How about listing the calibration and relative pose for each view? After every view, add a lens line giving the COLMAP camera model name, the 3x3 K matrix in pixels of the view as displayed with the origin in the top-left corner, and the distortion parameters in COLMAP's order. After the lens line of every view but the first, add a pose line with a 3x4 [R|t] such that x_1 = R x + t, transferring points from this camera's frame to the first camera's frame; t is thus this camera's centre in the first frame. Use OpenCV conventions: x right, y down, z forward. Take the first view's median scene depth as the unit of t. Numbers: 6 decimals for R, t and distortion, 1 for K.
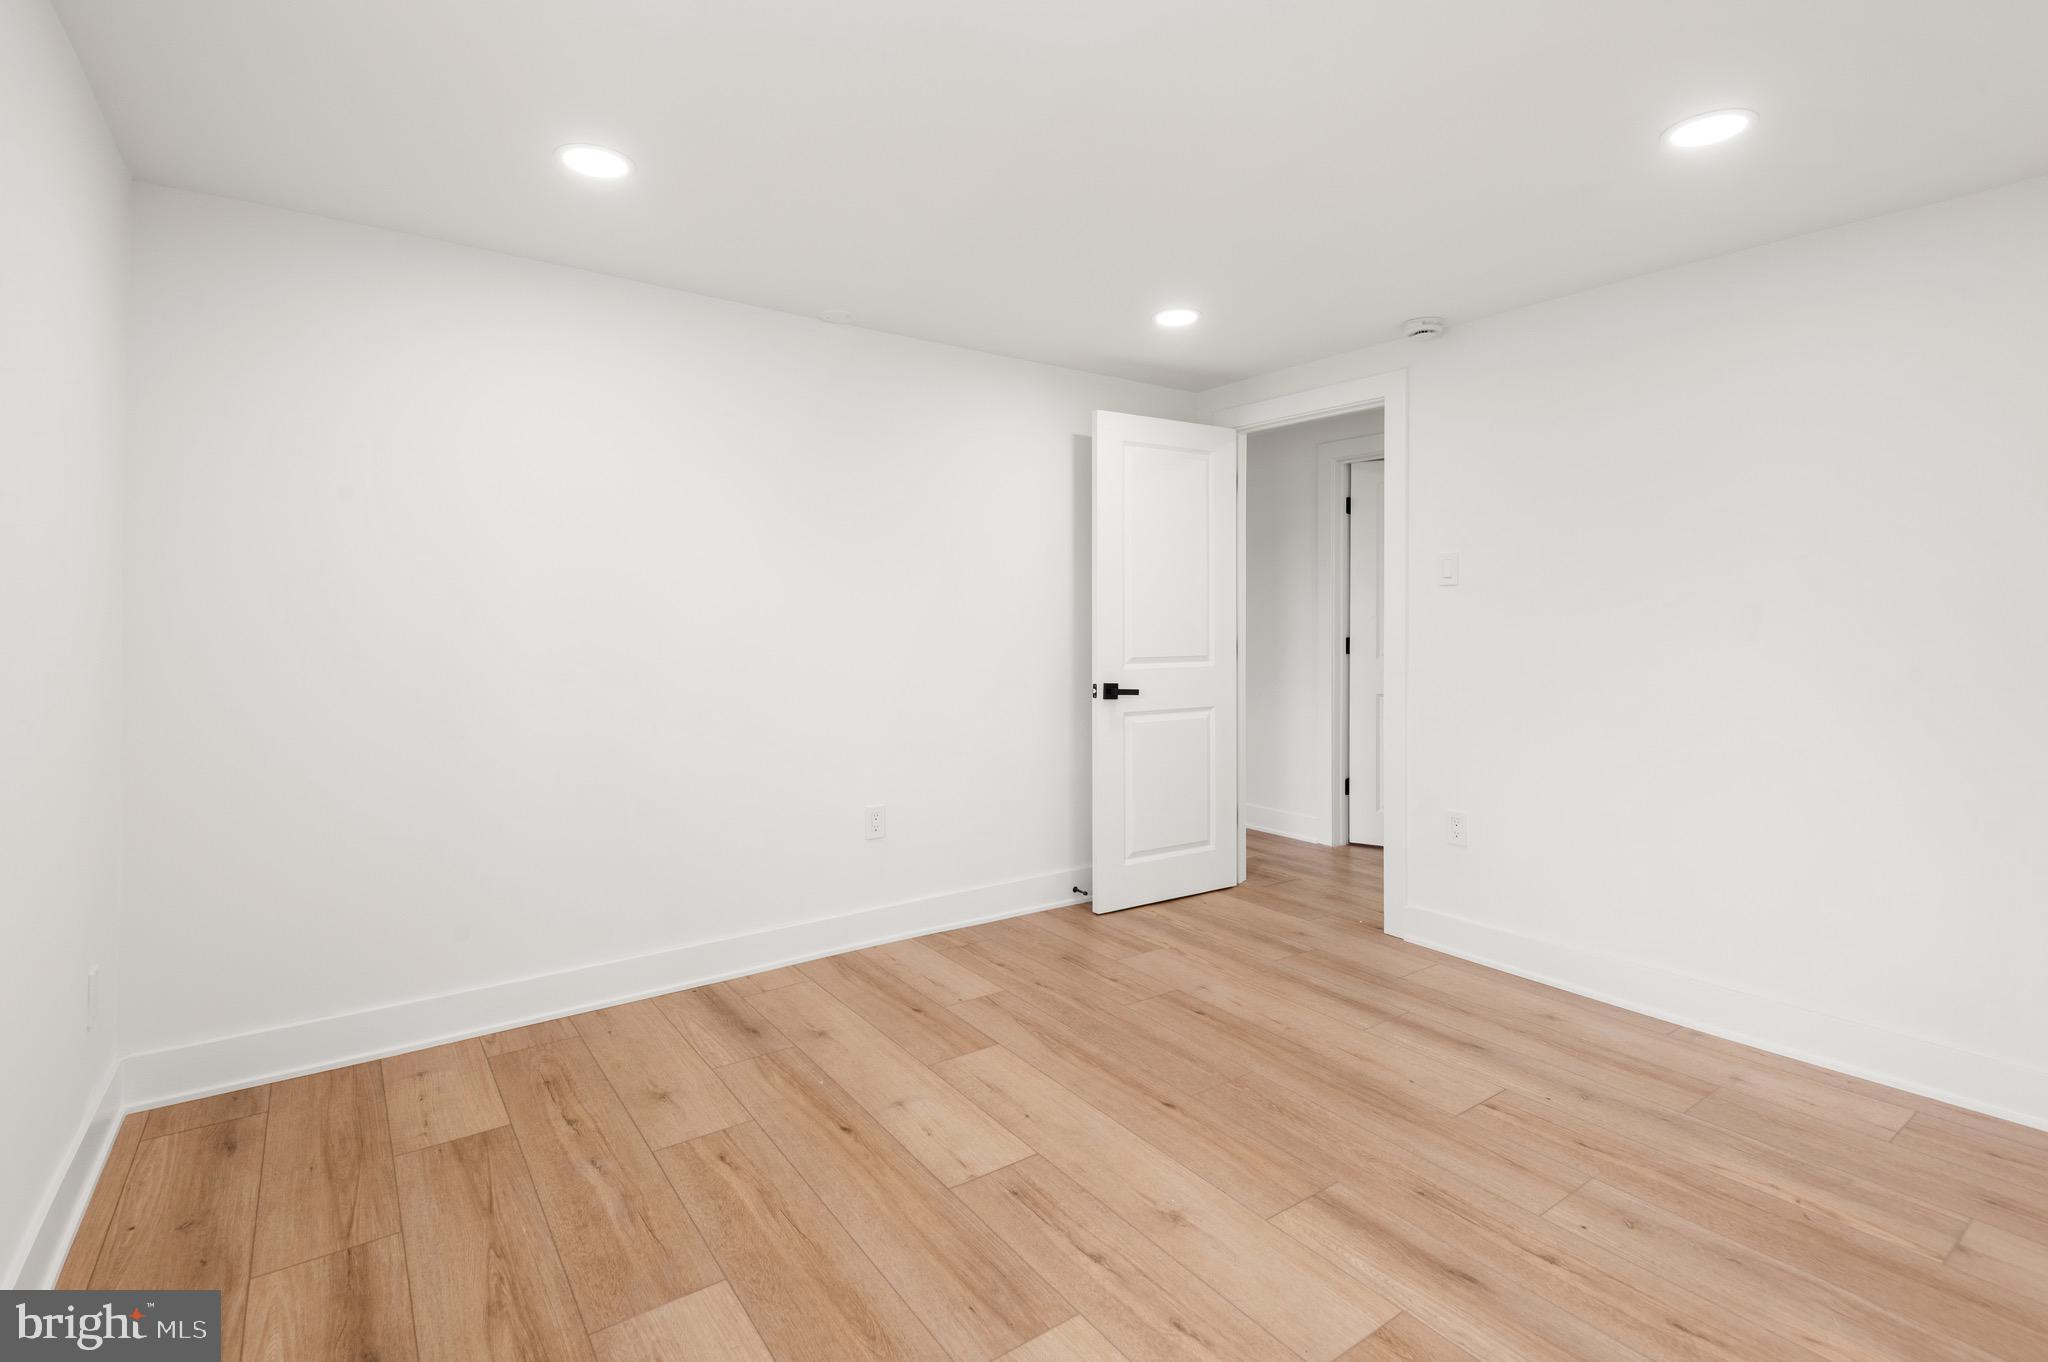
lens RADIAL K [[944.8, 0, 1026.0], [0, 944.8, 646.0], [0, 0, 1]] dist [0.021771, -0.011795]
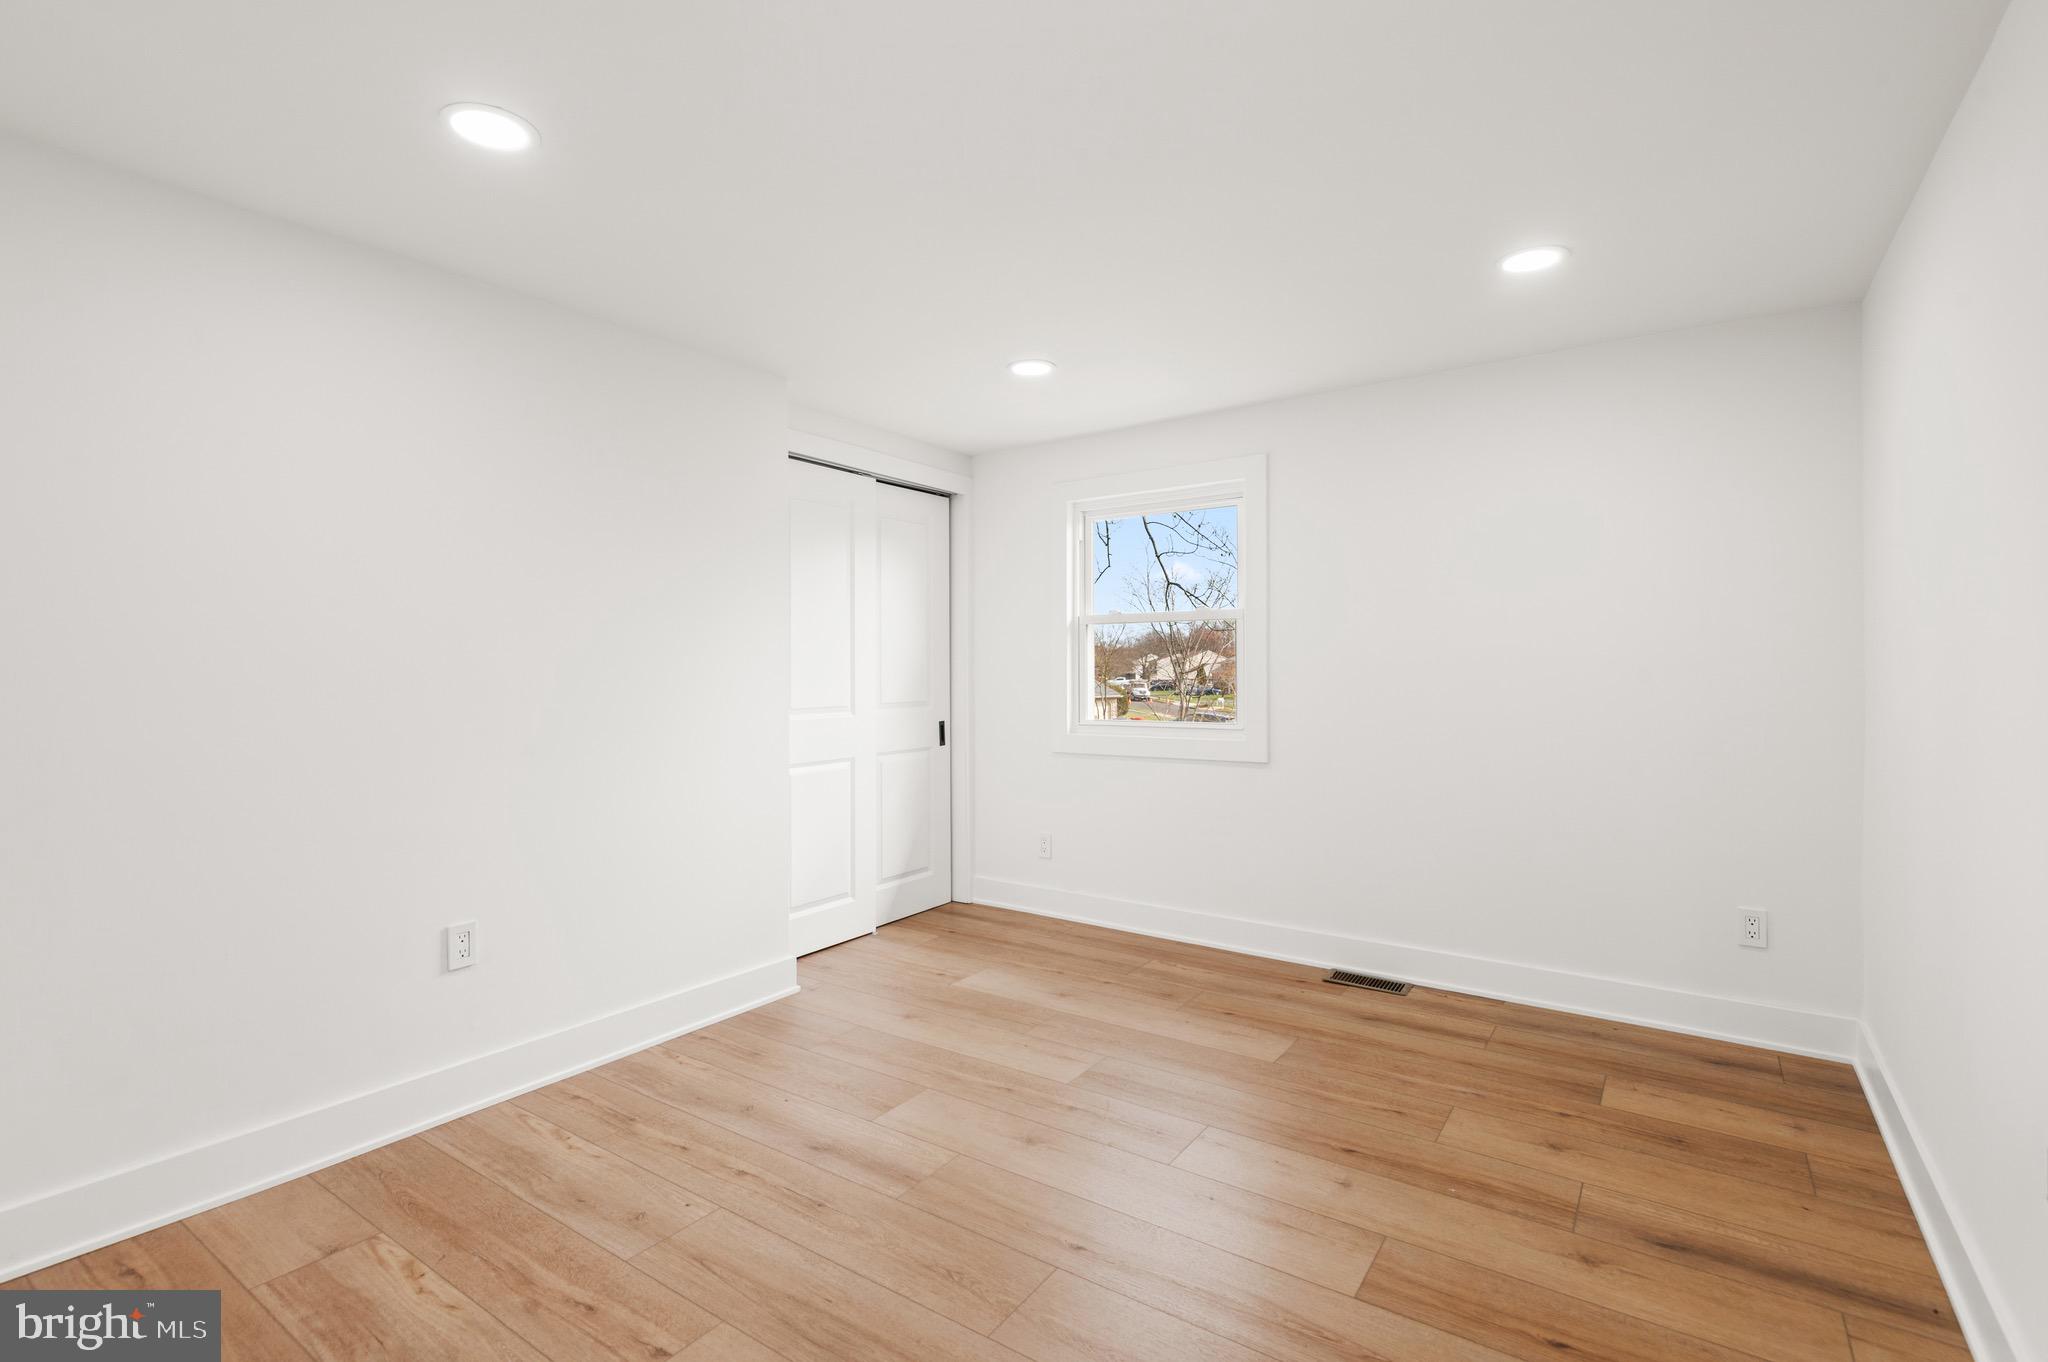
lens RADIAL K [[944.8, 0, 1026.0], [0, 944.8, 646.0], [0, 0, 1]] dist [0.021771, -0.011795]
pose [[-0.941584, -0.007220, -0.336702, 0.515604], [-0.010173, 0.999924, 0.007006, -0.053153], [0.336626, 0.010022, -0.941585, 1.902533]]
